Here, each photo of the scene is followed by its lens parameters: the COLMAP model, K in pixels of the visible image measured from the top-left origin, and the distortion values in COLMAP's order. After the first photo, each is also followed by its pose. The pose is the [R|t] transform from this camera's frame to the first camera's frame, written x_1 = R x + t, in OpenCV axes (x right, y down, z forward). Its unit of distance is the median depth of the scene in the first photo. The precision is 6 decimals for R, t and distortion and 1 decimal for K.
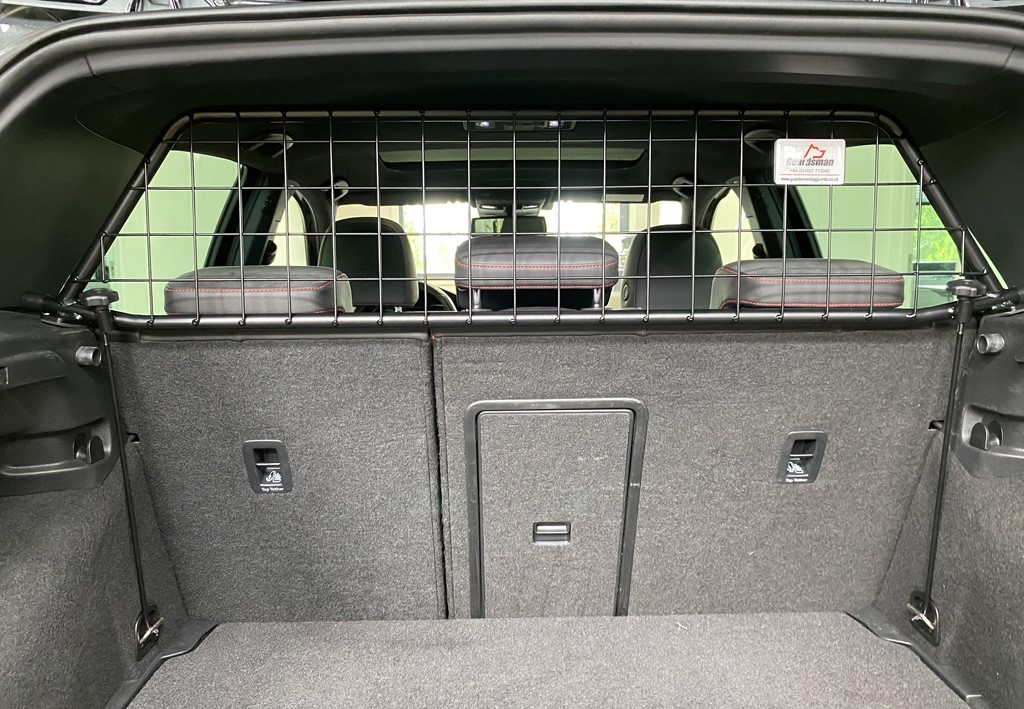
lens RADIAL K [[803.0, 0, 512.0], [0, 803.0, 354.5], [0, 0, 1]] dist [0.071686, -0.135940]
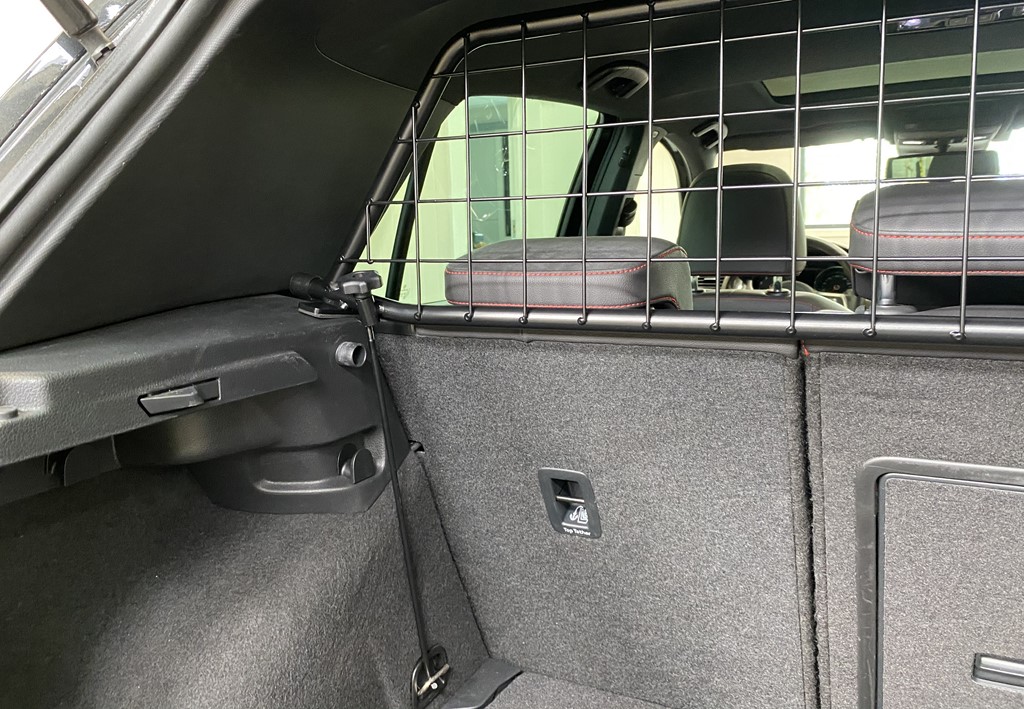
lens RADIAL K [[777.9, 0, 510.5], [0, 777.9, 318.4], [0, 0, 1]] dist [0.005354, -0.004437]
pose [[0.878985, 0.040683, -0.475111, -0.013571], [-0.030523, 0.999111, 0.029083, -0.054399], [0.475872, -0.011062, 0.879445, 0.348985]]
